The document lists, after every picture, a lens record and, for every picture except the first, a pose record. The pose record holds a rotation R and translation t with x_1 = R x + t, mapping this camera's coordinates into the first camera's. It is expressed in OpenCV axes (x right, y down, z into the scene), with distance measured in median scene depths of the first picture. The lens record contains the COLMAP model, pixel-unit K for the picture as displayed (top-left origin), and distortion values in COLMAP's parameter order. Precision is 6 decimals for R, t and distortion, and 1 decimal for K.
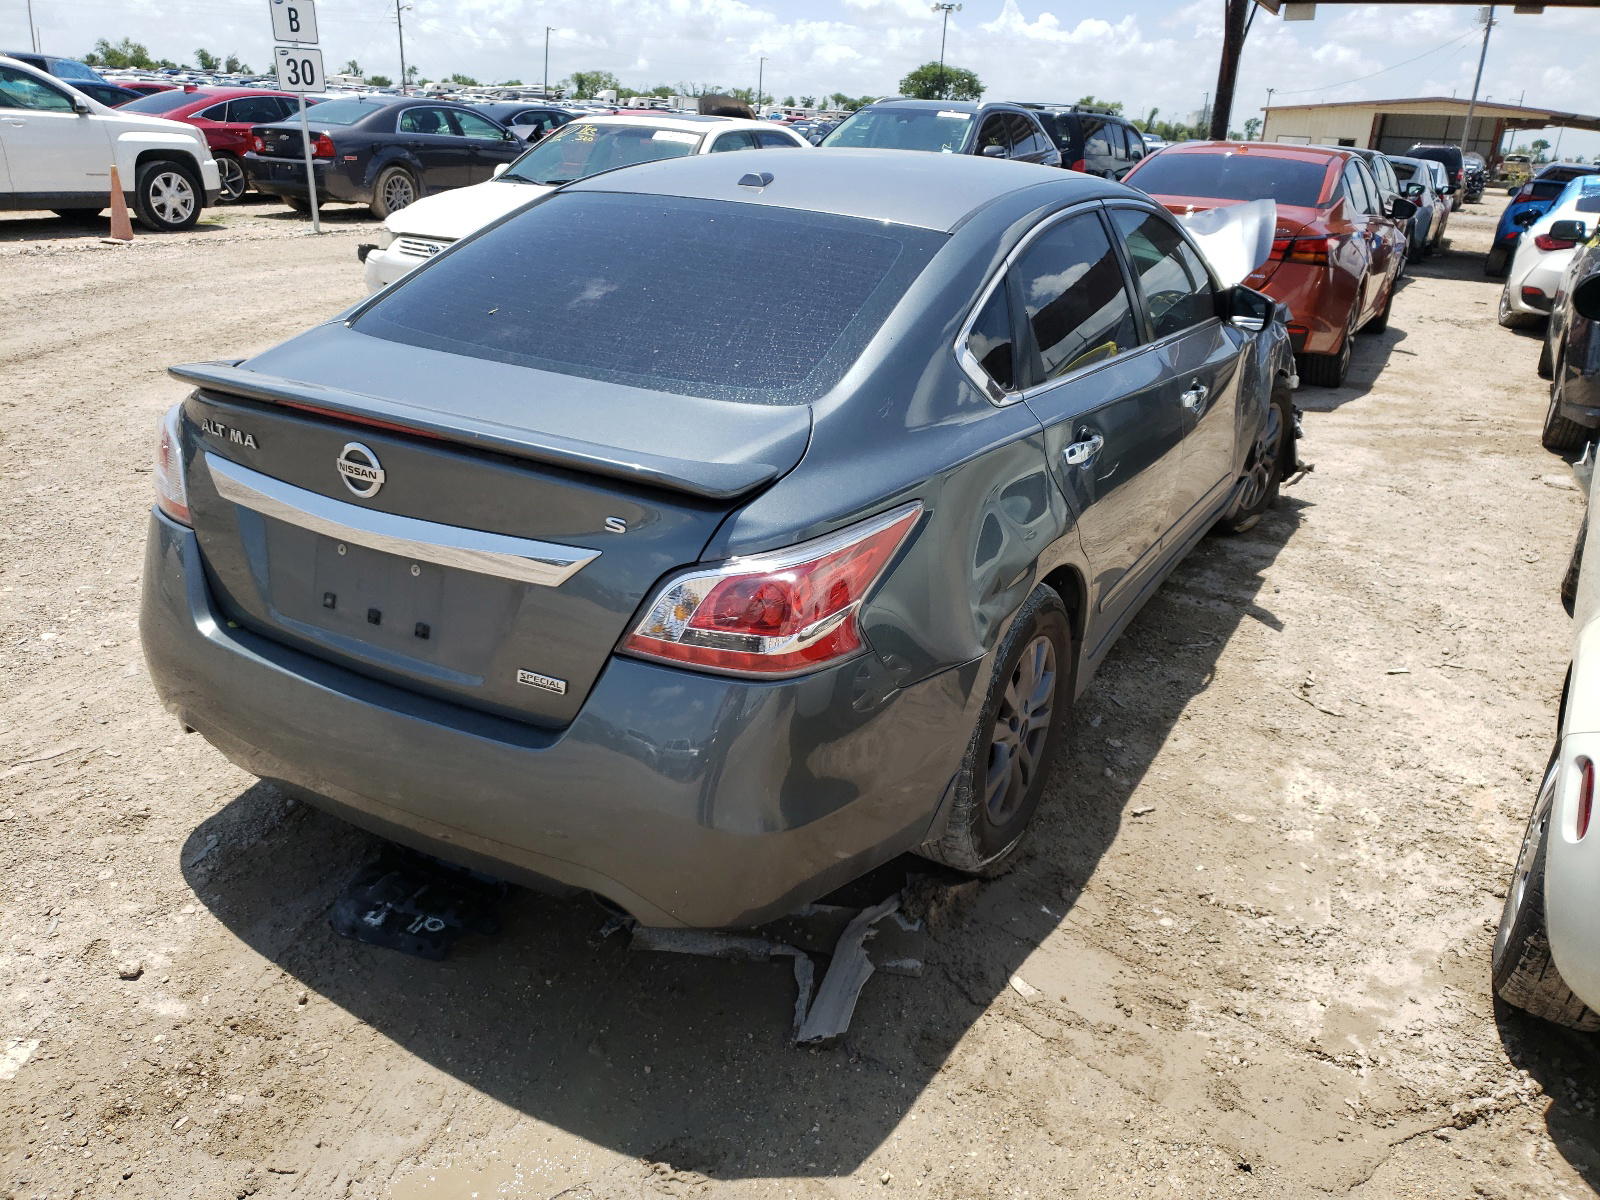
lens RADIAL K [[1243.4, 0, 799.6], [0, 1243.4, 621.8], [0, 0, 1]] dist [0.001359, 0.001206]
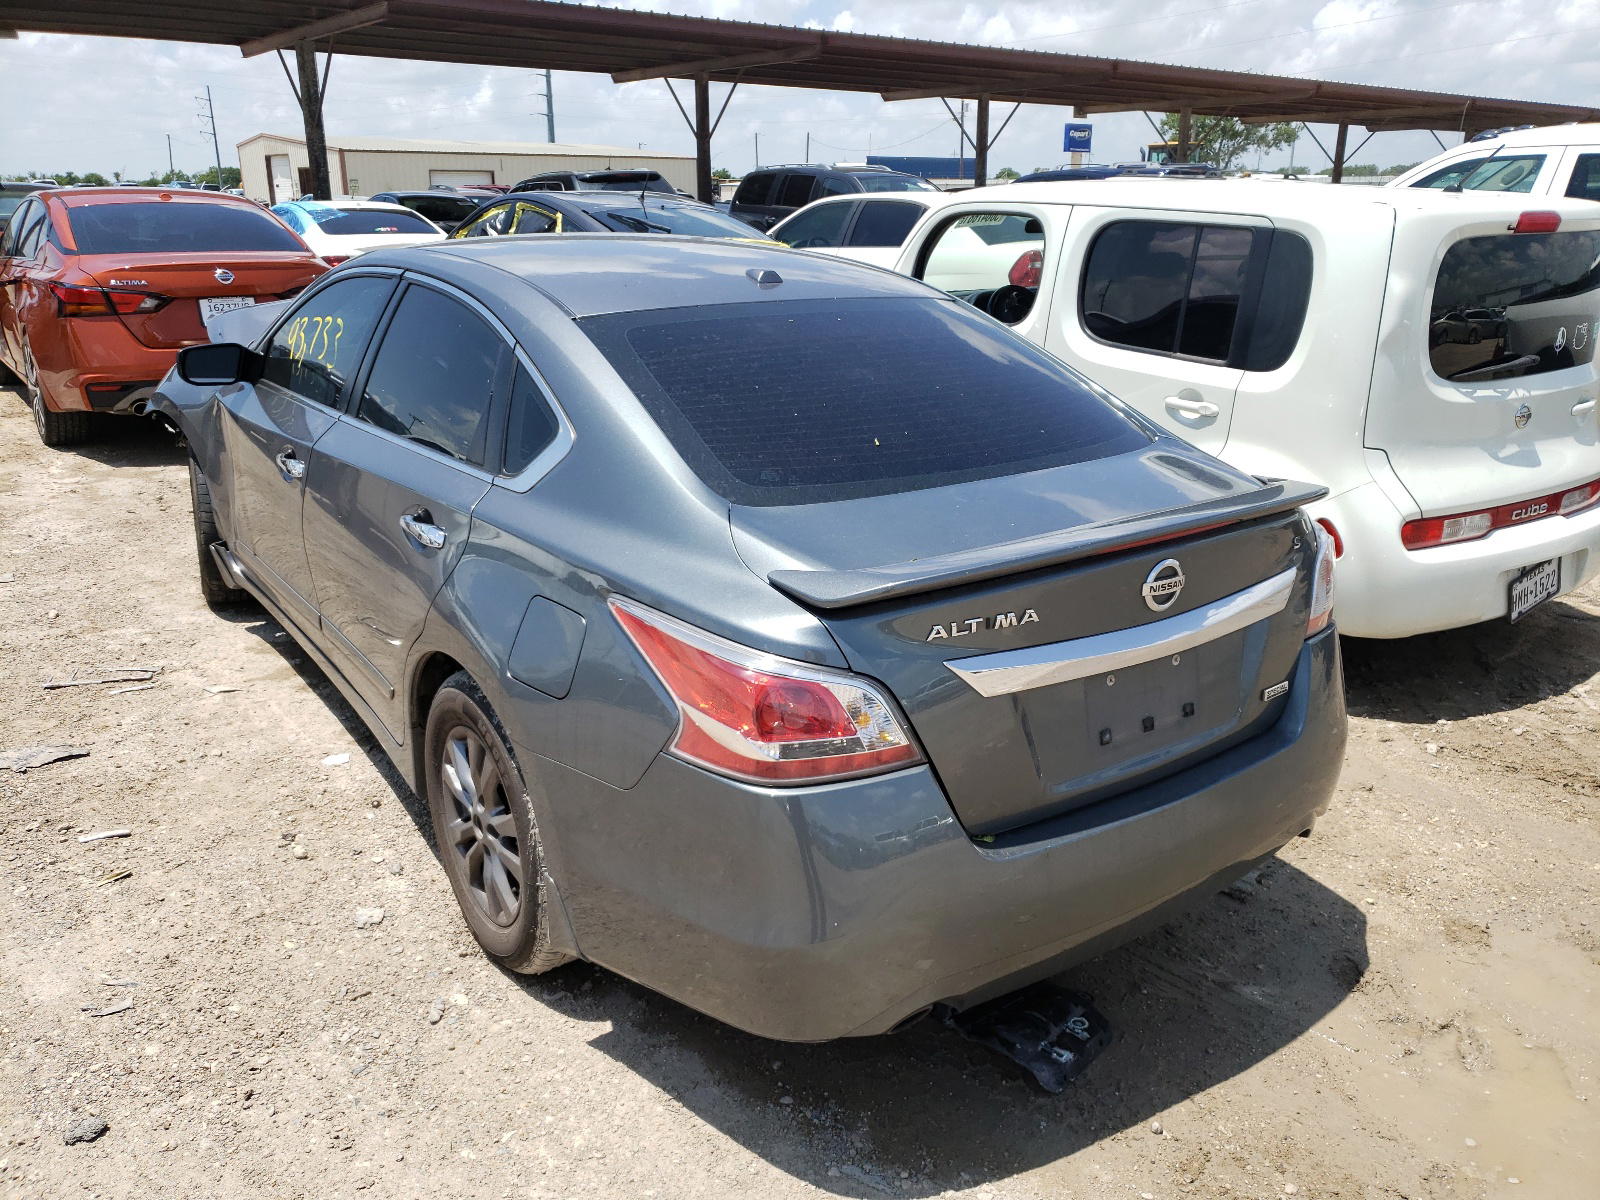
lens RADIAL K [[1243.4, 0, 799.6], [0, 1243.4, 621.8], [0, 0, 1]] dist [0.001359, 0.001206]
pose [[0.399012, -0.330256, 0.855407, -1.268866], [0.336898, 0.920440, 0.198215, -0.371602], [-0.852813, 0.209095, 0.478529, 0.710516]]
